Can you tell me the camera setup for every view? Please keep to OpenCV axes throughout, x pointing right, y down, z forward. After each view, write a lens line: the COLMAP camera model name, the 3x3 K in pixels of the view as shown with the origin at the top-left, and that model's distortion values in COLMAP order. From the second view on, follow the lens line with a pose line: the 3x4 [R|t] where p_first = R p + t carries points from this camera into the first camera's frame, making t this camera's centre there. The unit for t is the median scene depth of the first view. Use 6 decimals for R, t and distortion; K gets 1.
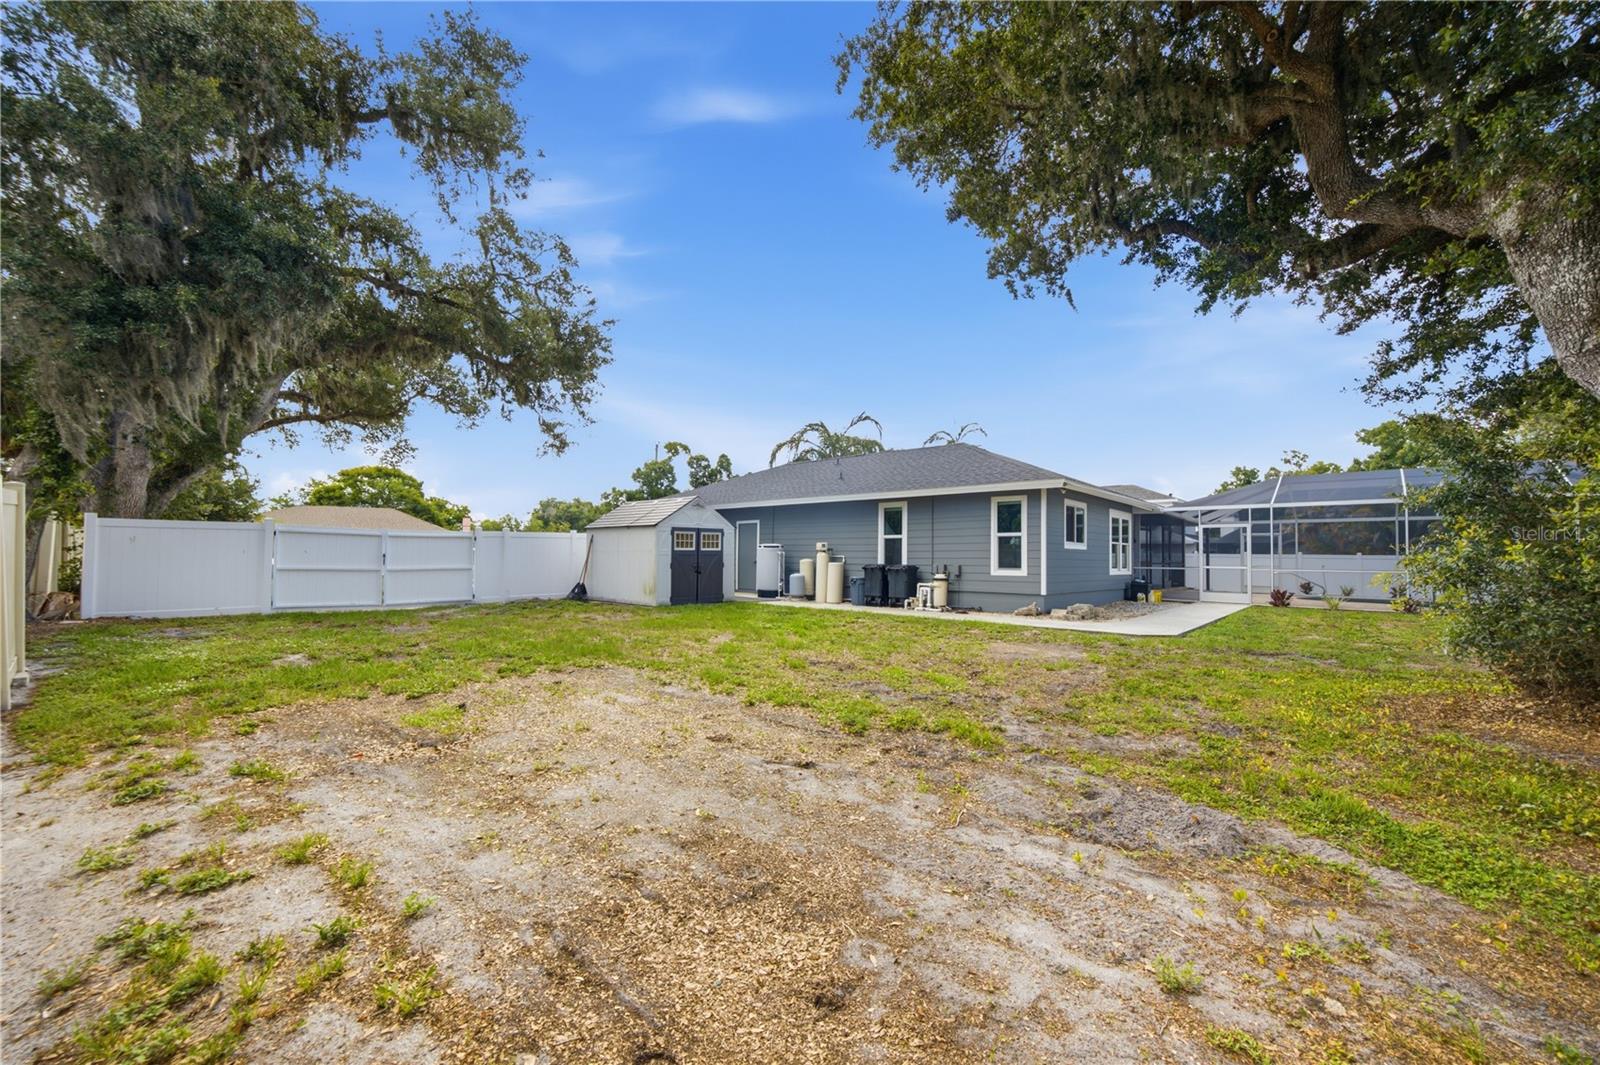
lens RADIAL K [[716.2, 0, 800.0], [0, 716.2, 532.5], [0, 0, 1]] dist [-0.001258, -0.000112]
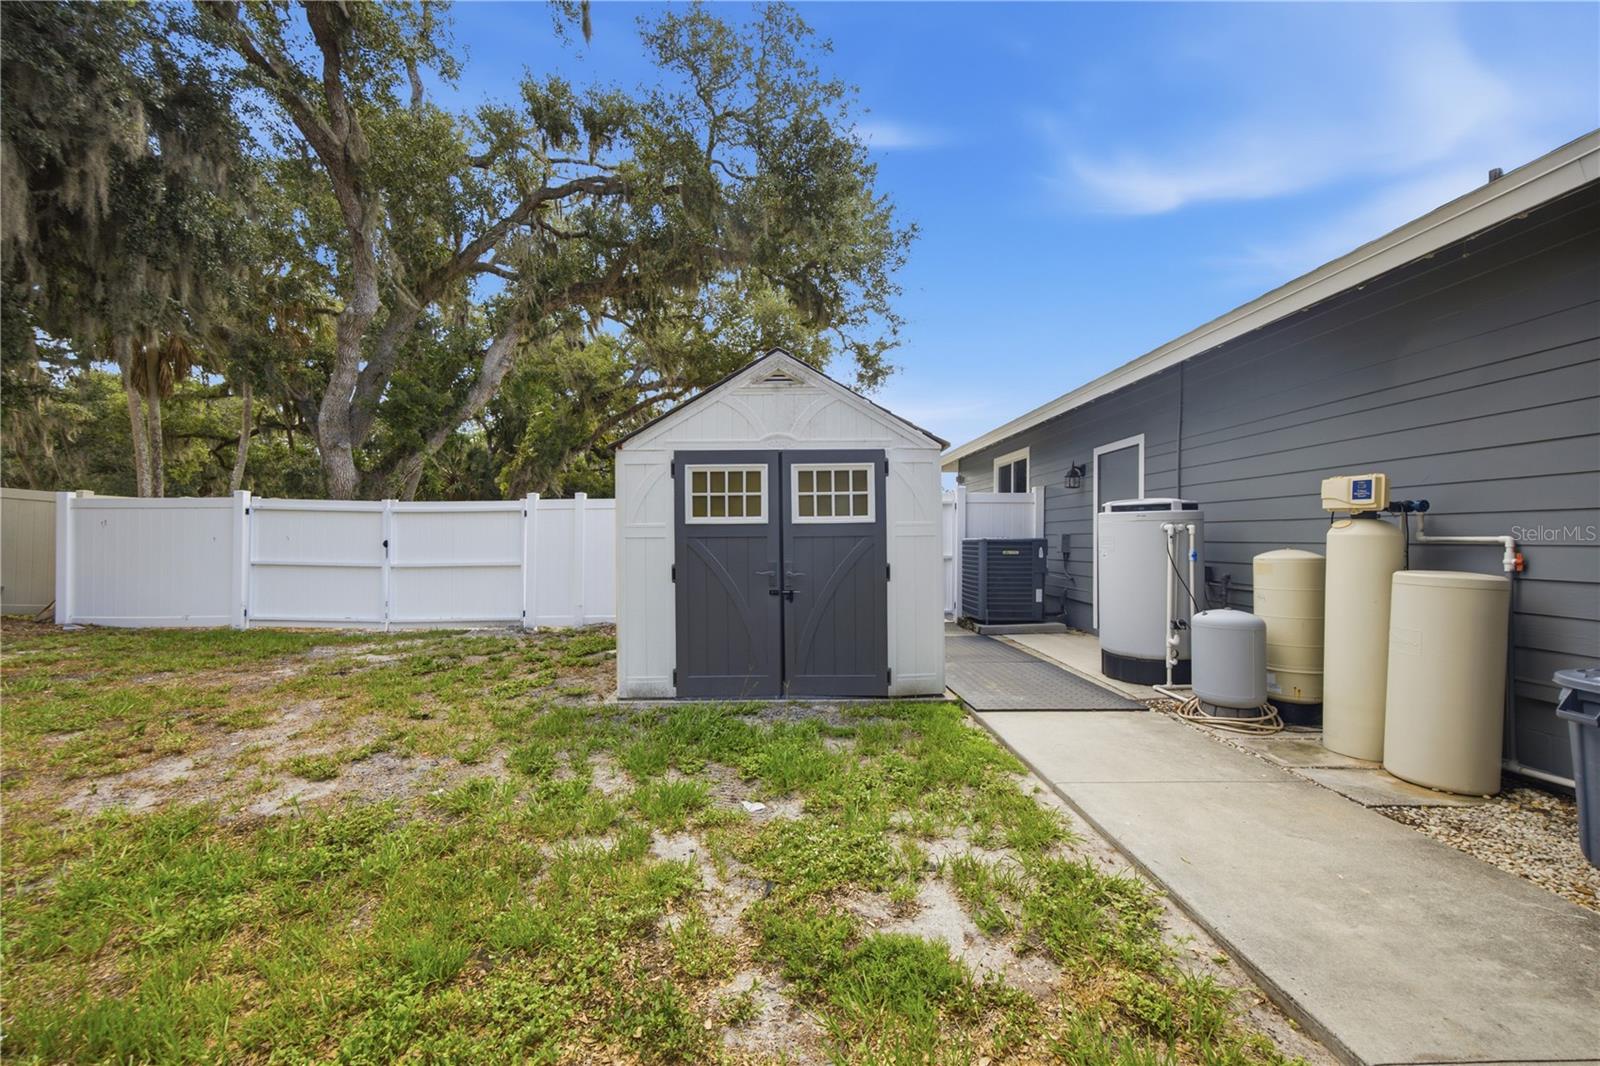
lens RADIAL K [[632.2, 0, 800.0], [0, 632.2, 533.0], [0, 0, 1]] dist [-0.000788, -0.000072]
pose [[0.674784, -0.013067, -0.737900, 0.061767], [0.028636, 0.999554, 0.008486, 0.026548], [0.737460, -0.026857, 0.674857, 0.819394]]
